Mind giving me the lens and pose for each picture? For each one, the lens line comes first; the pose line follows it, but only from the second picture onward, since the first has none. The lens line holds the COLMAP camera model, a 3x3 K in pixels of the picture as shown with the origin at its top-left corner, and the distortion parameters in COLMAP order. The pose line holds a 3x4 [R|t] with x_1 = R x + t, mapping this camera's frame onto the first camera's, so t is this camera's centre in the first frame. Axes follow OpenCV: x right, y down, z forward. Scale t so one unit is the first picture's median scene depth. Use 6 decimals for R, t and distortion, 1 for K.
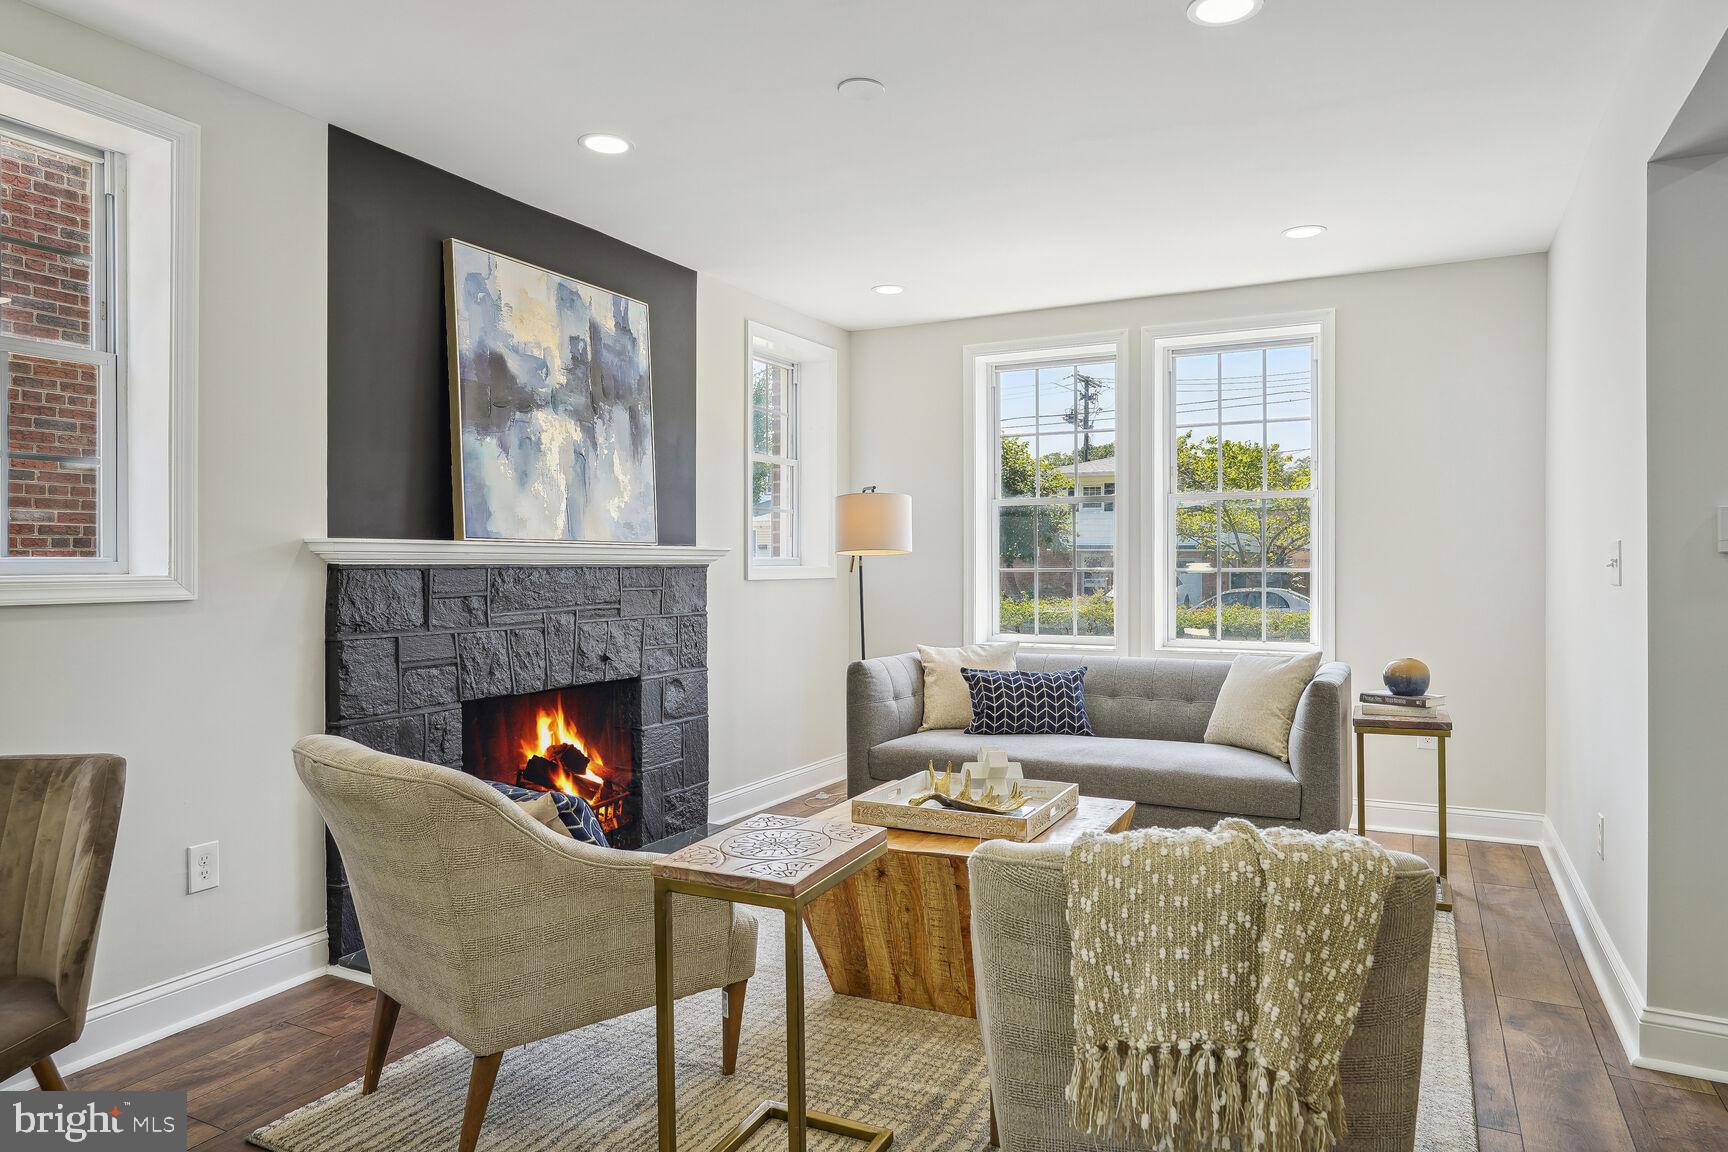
lens RADIAL K [[1075.5, 0, 869.2], [0, 1075.5, 569.1], [0, 0, 1]] dist [-0.005164, -0.000438]
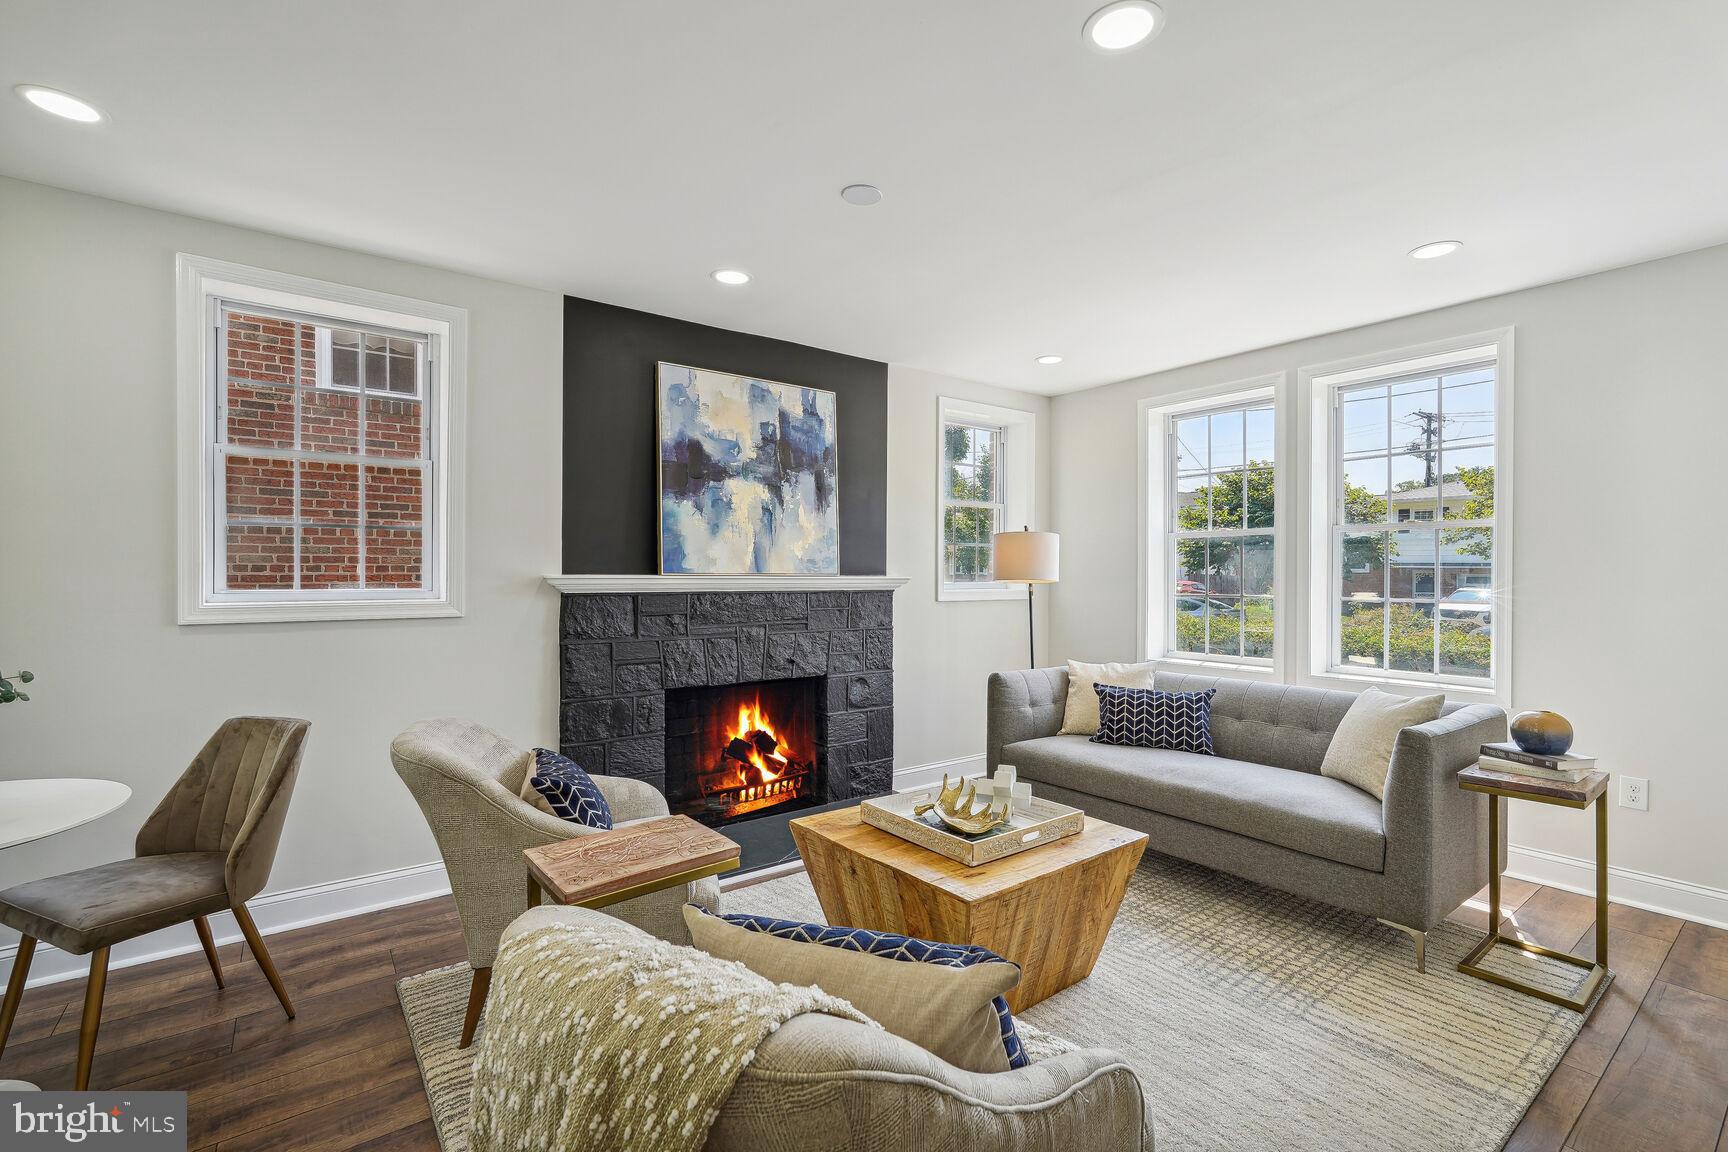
lens RADIAL K [[772.1, 0, 864.4], [0, 772.1, 582.4], [0, 0, 1]] dist [-0.012276, 0.005943]
pose [[0.900452, 0.009725, -0.434847, 0.244950], [-0.007584, 0.999949, 0.006659, -0.021146], [0.434889, -0.002698, 0.900480, 0.167996]]
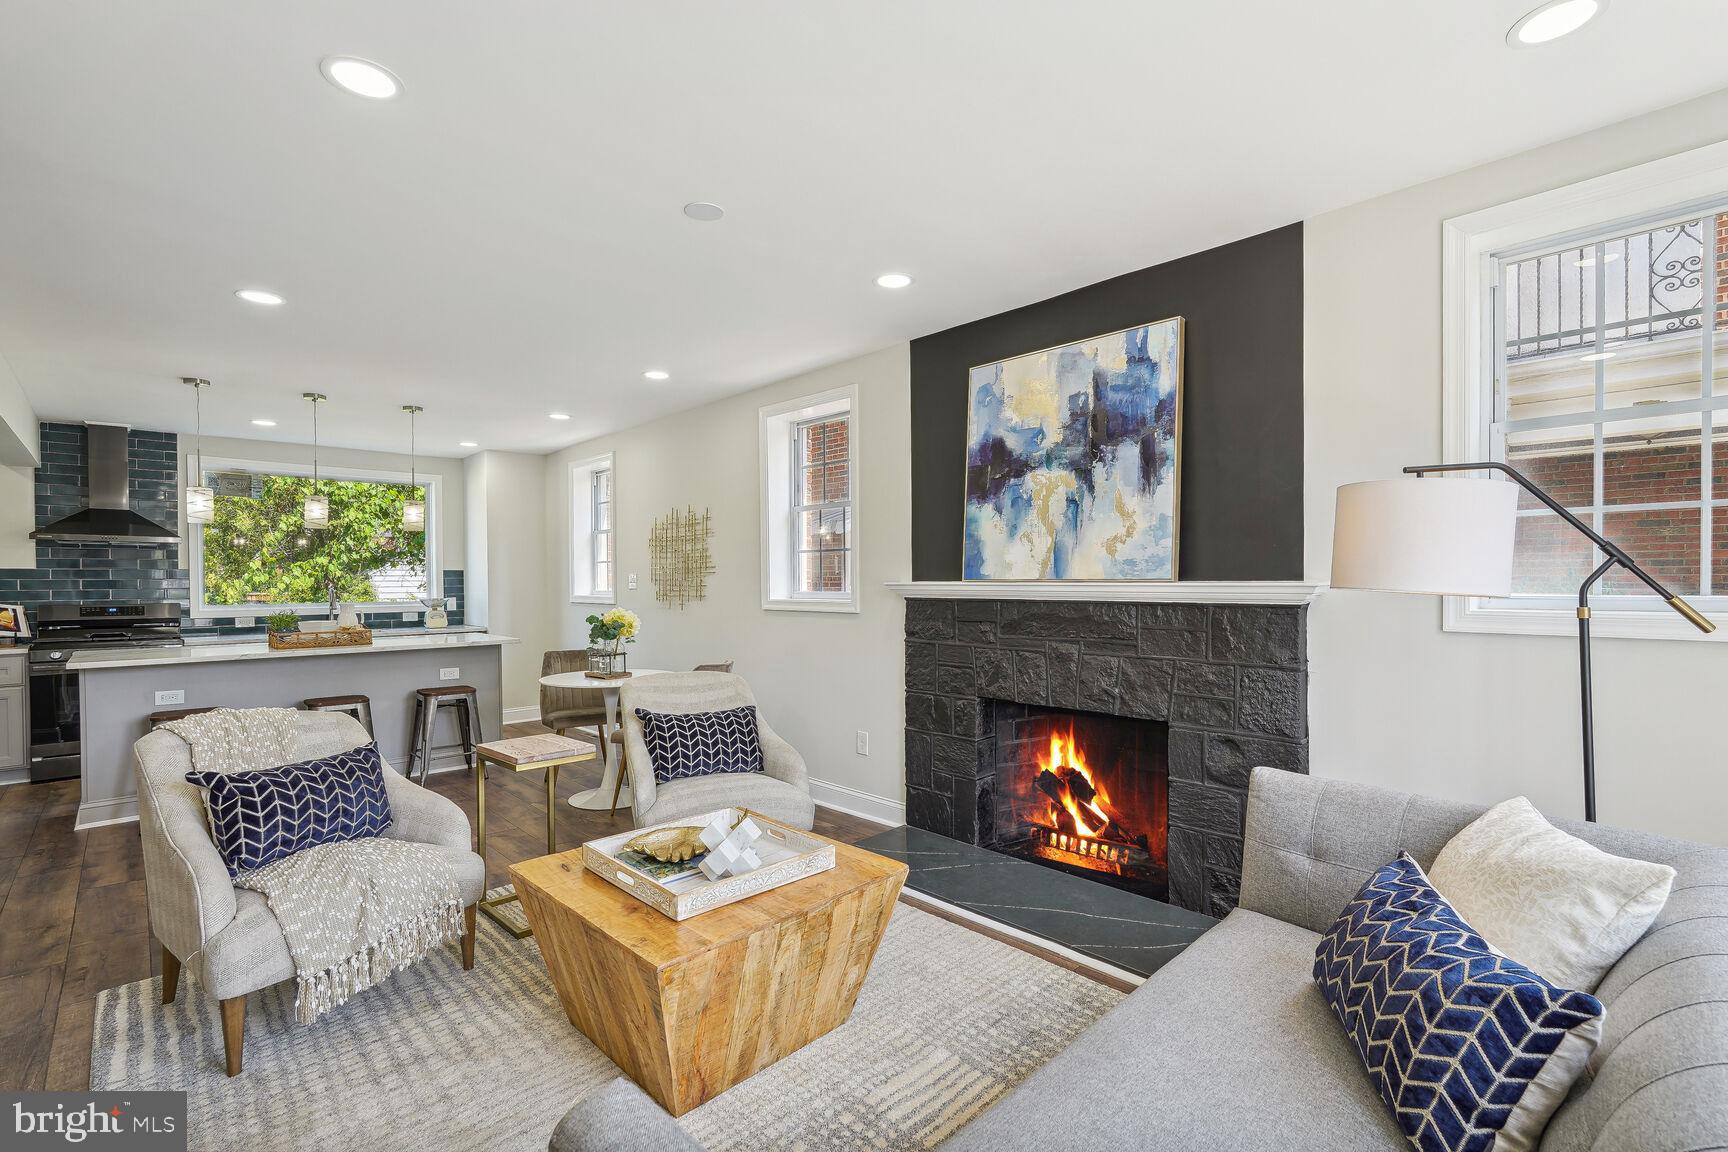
lens RADIAL K [[772.1, 0, 868.4], [0, 772.1, 587.8], [0, 0, 1]] dist [-0.012276, 0.005943]
pose [[-0.317557, 0.011984, -0.948163, 0.510518], [0.000609, 0.999923, 0.012434, -0.025594], [0.948239, 0.003371, -0.317540, 0.981141]]
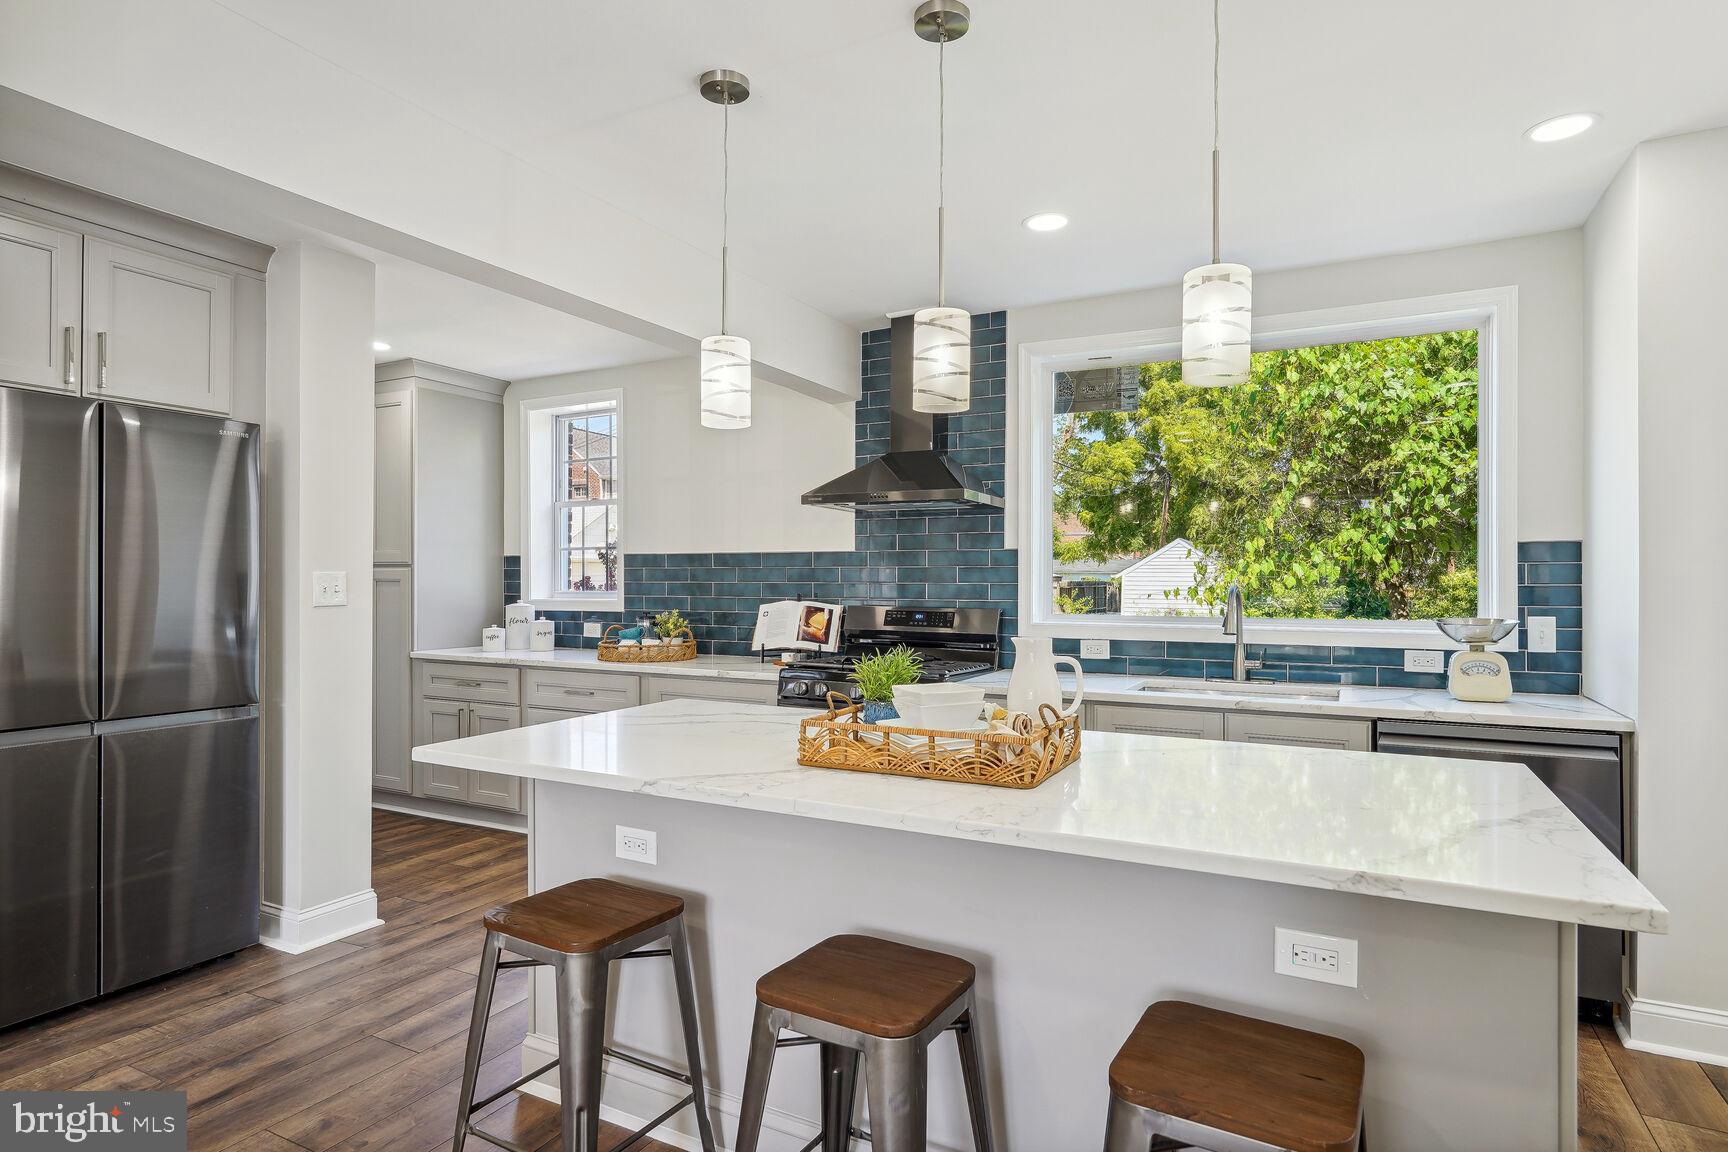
lens RADIAL K [[927.9, 0, 862.7], [0, 927.9, 580.6], [0, 0, 1]] dist [-0.001684, 0.003325]
pose [[-0.999997, -0.000772, 0.002141, -0.270943], [-0.000748, 0.999941, 0.010826, -0.020223], [-0.002149, 0.010825, -0.999939, 0.308697]]
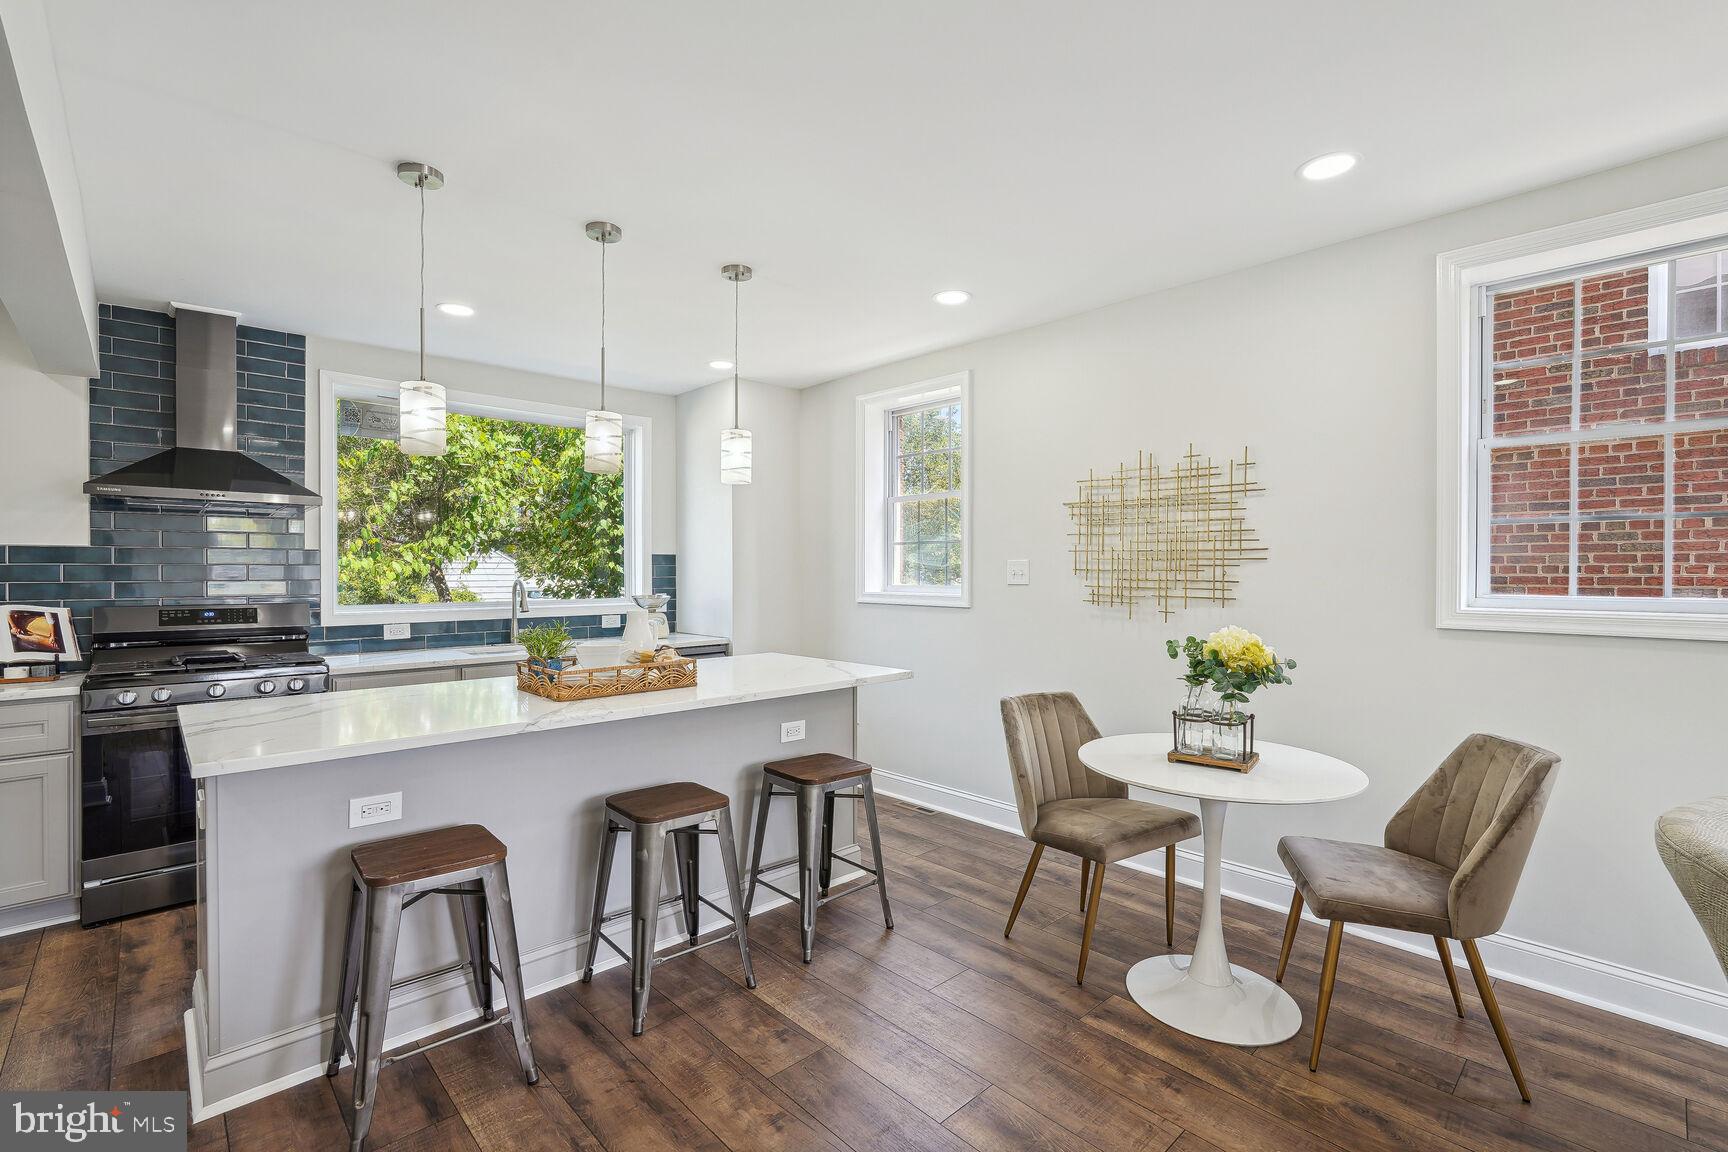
lens RADIAL K [[772.1, 0, 867.5], [0, 772.1, 574.2], [0, 0, 1]] dist [-0.012276, 0.005943]
pose [[-0.328732, 0.005472, -0.944407, 0.210637], [-0.005246, 0.999957, 0.007620, -0.023951], [0.944409, 0.007460, -0.328690, 0.253879]]
